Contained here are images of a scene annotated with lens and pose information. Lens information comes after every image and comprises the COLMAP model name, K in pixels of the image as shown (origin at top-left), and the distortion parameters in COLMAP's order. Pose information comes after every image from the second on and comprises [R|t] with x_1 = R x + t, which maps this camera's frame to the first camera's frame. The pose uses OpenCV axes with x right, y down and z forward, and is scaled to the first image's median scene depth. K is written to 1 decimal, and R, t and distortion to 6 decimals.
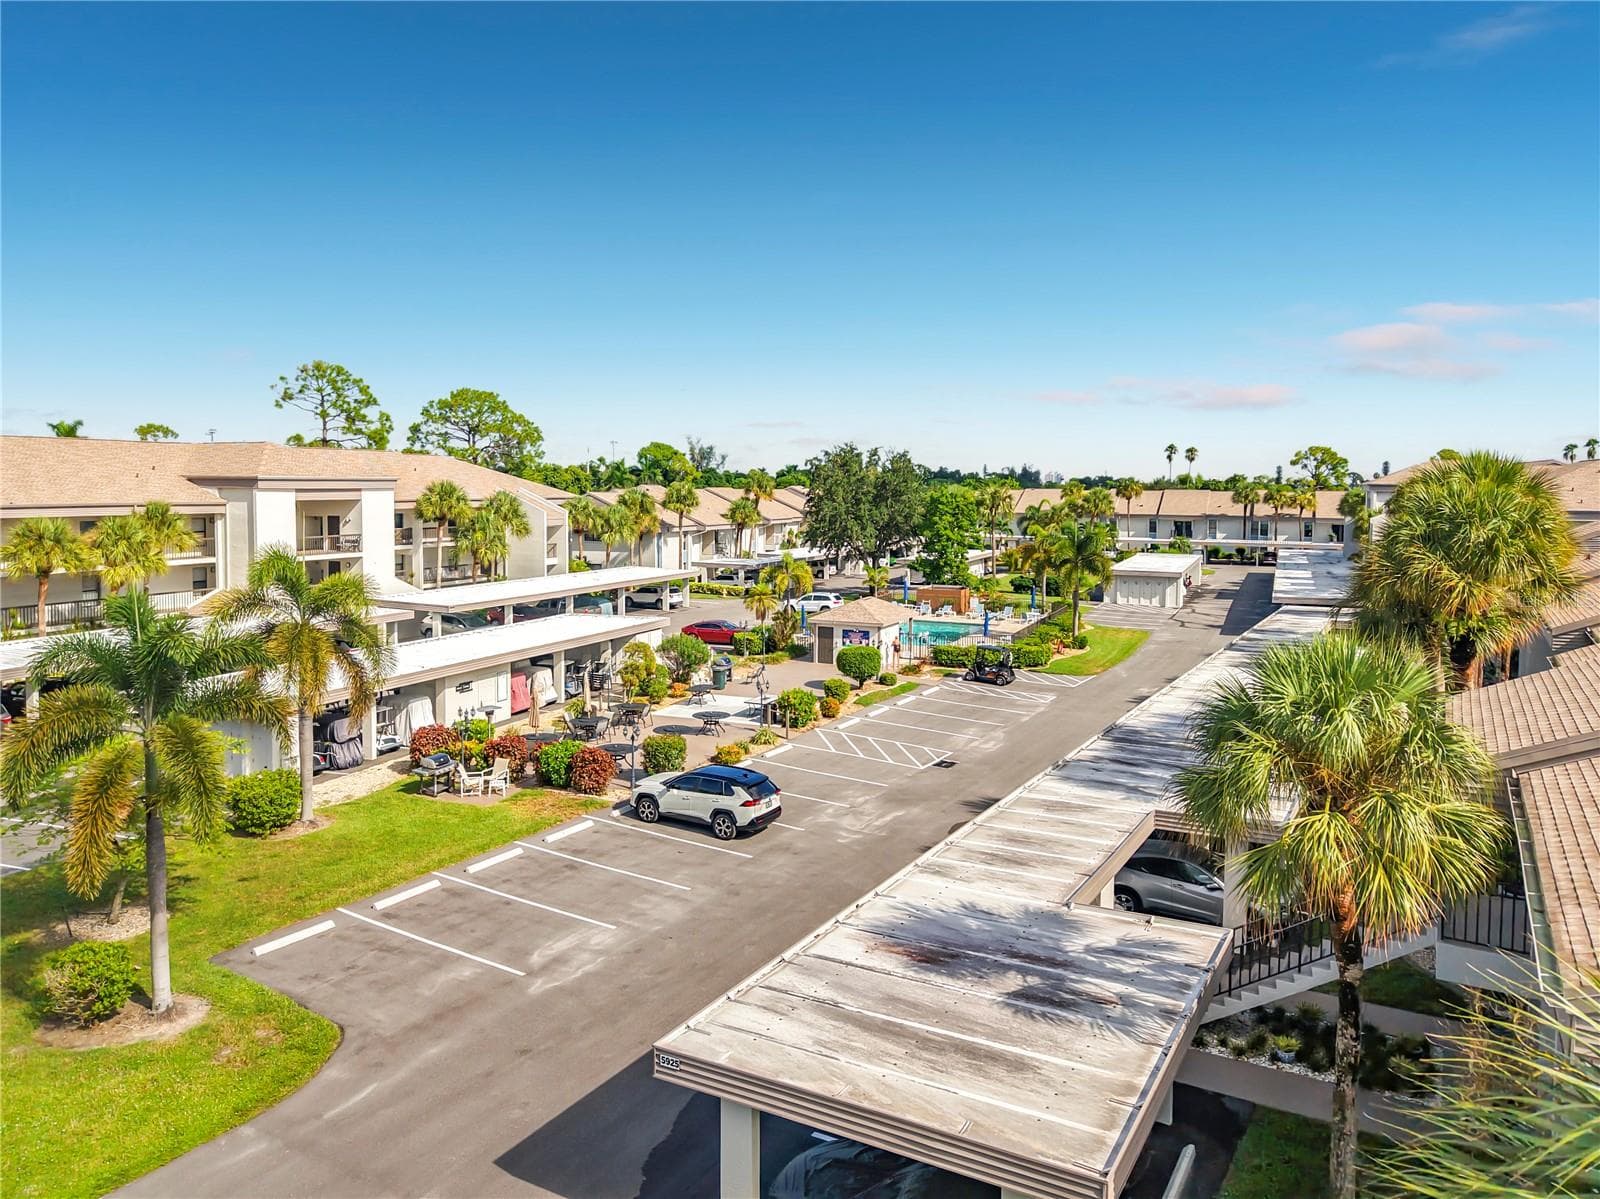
lens RADIAL K [[1073.2, 0, 808.1], [0, 1073.2, 586.8], [0, 0, 1]] dist [0.079590, -0.102377]
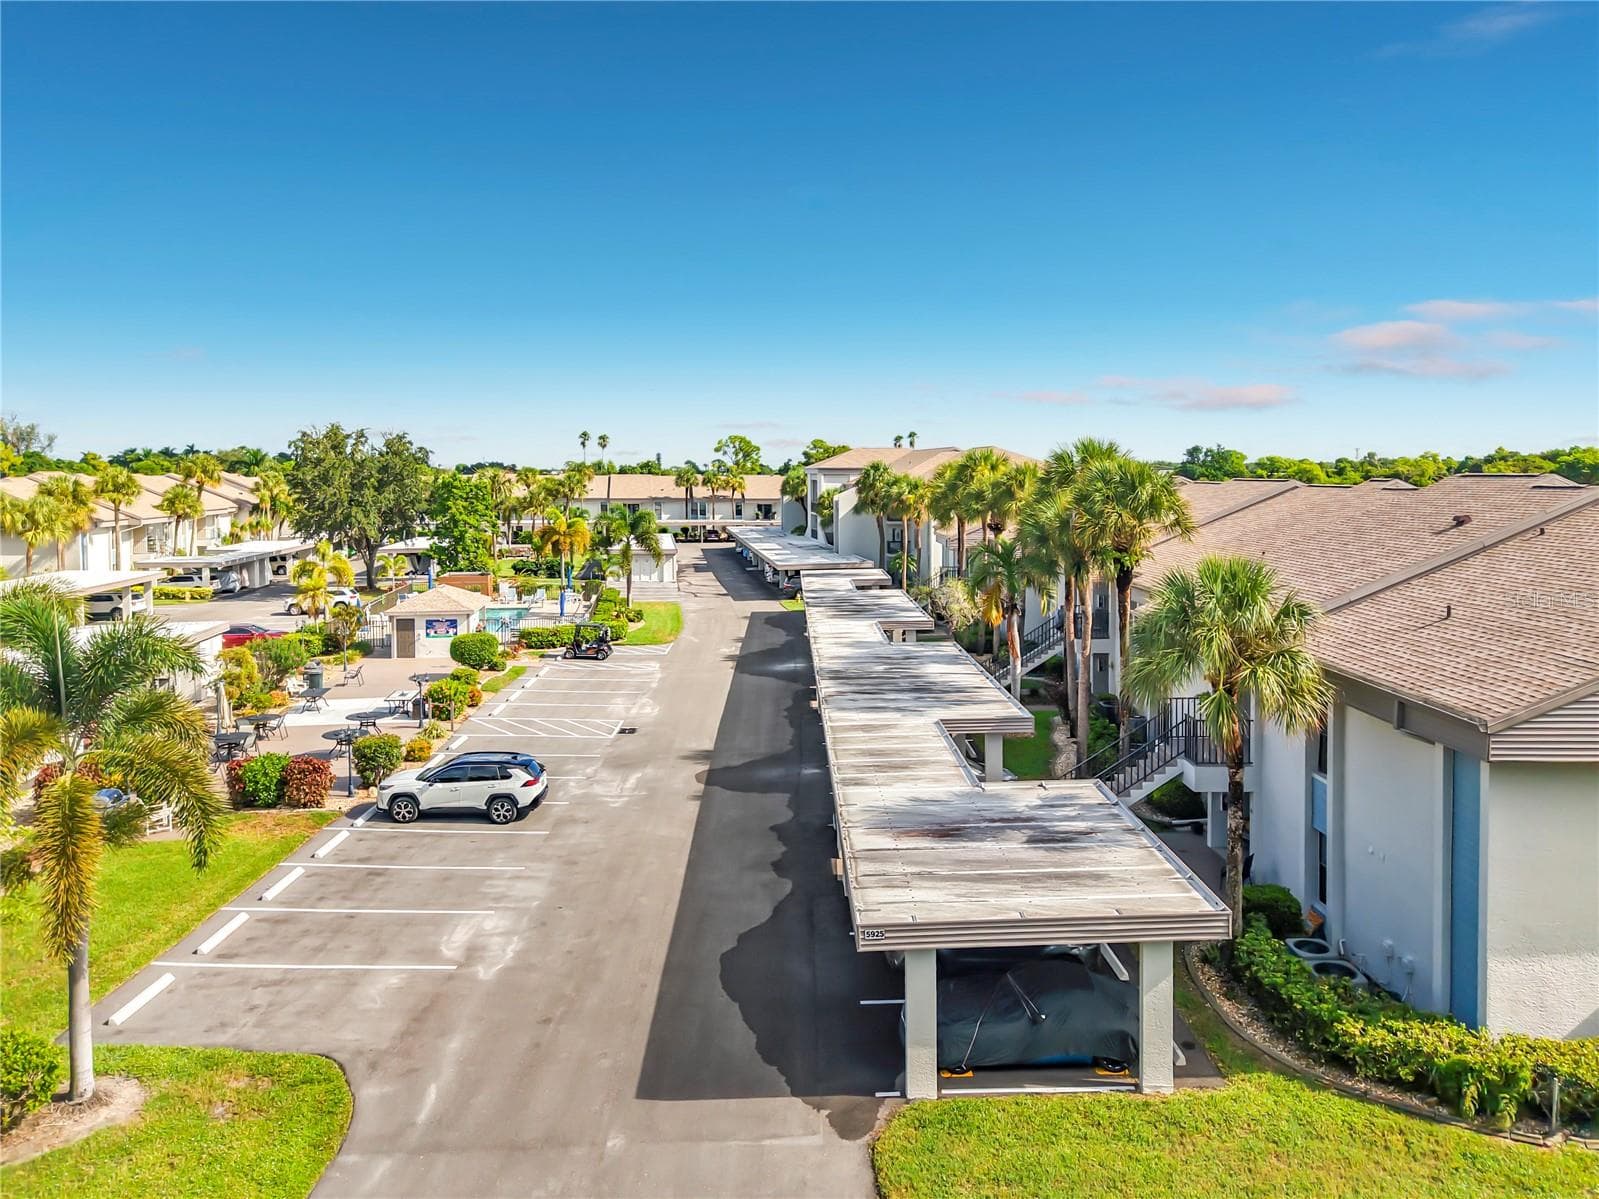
lens RADIAL K [[1089.1, 0, 799.5], [0, 1089.1, 599.5], [0, 0, 1]] dist [0.038059, -0.048811]
pose [[0.850908, -0.067913, 0.520906, -0.134046], [0.056257, 0.997686, 0.038177, 0.002469], [-0.522294, -0.003181, 0.852760, 0.001584]]
